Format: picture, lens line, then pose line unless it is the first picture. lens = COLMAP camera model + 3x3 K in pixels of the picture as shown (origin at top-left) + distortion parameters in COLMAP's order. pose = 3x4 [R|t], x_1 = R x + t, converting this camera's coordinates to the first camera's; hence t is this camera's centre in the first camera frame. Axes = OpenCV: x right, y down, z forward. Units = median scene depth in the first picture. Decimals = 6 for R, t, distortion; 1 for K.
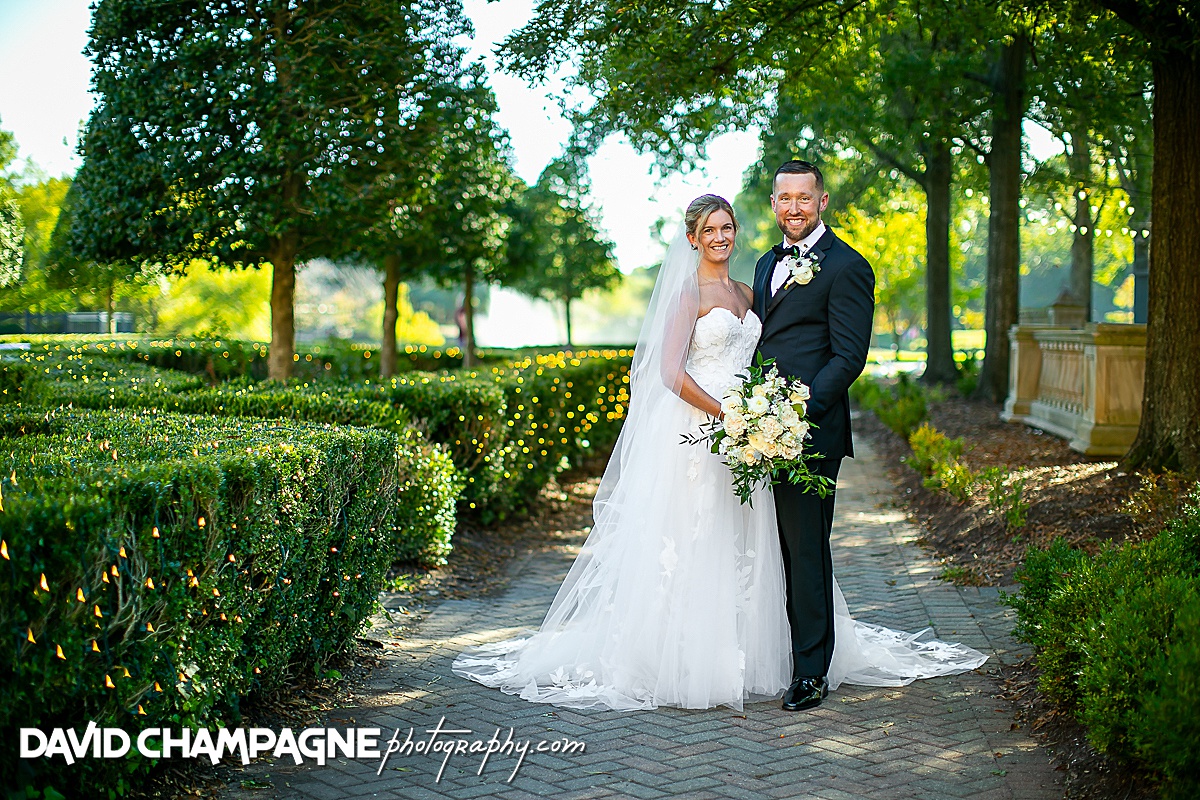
lens RADIAL K [[1771.3, 0, 609.8], [0, 1771.3, 391.4], [0, 0, 1]] dist [-0.197115, 0.533090]
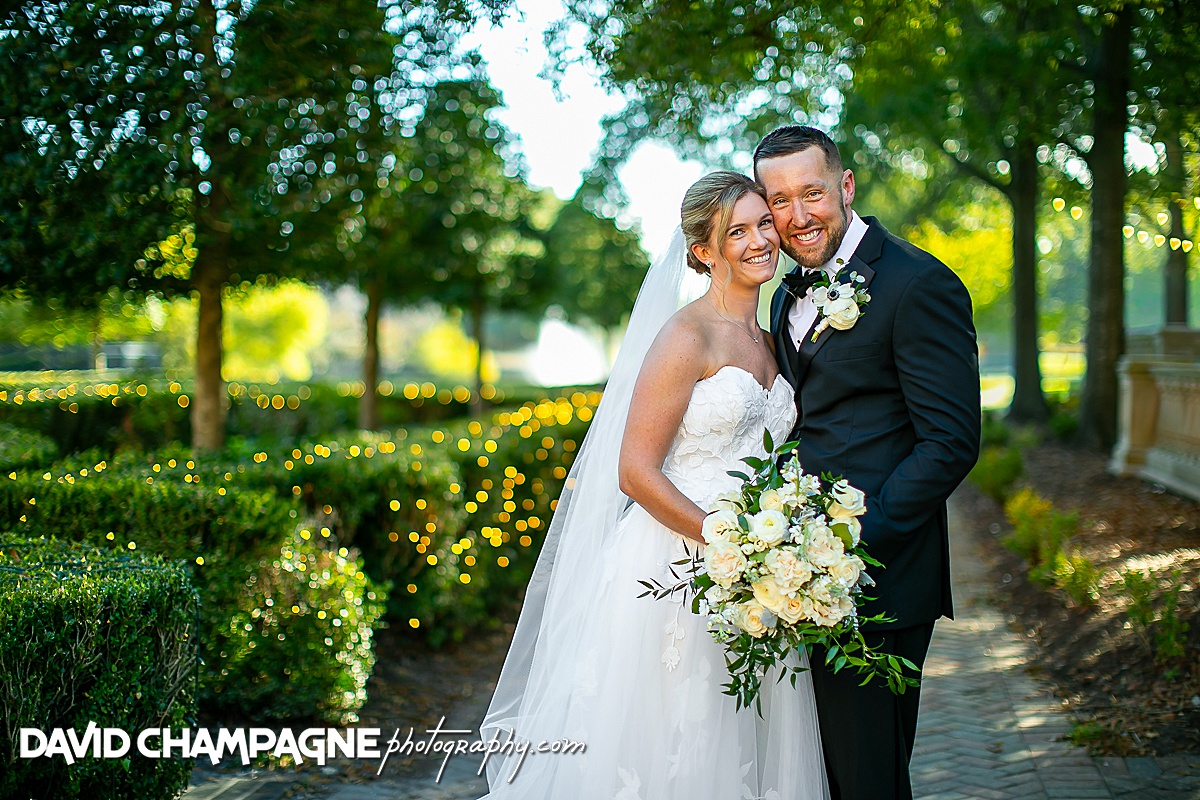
lens RADIAL K [[1834.0, 0, 600.0], [0, 1834.0, 400.0], [0, 0, 1]] dist [-0.194842, 0.480232]
pose [[0.999155, -0.008461, -0.040215, 0.030578], [0.008004, 0.999902, -0.011526, -0.018448], [0.040308, 0.011195, 0.999125, 0.249765]]
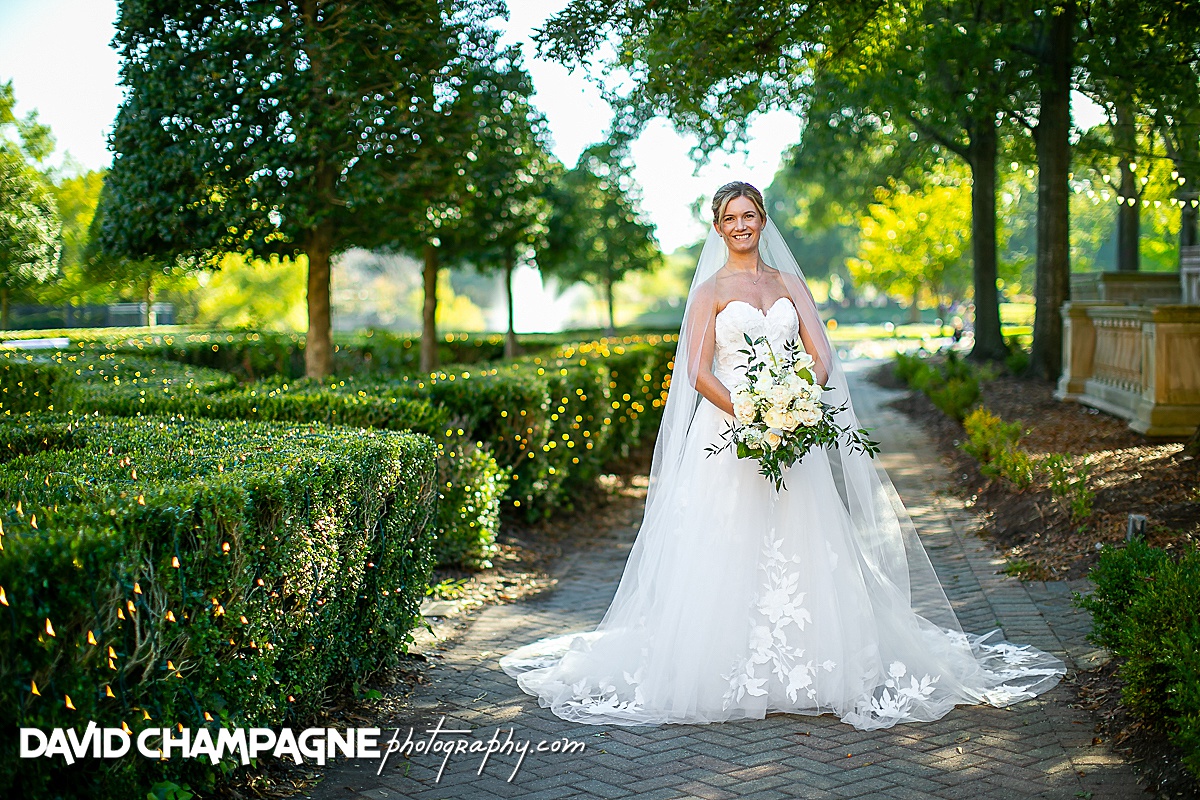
lens RADIAL K [[1771.3, 0, 609.8], [0, 1771.3, 391.4], [0, 0, 1]] dist [-0.197115, 0.533090]
pose [[0.999521, -0.019118, -0.024340, -0.002053], [0.019391, 0.999751, 0.011040, -0.006689], [0.024123, -0.011506, 0.999643, 0.033305]]
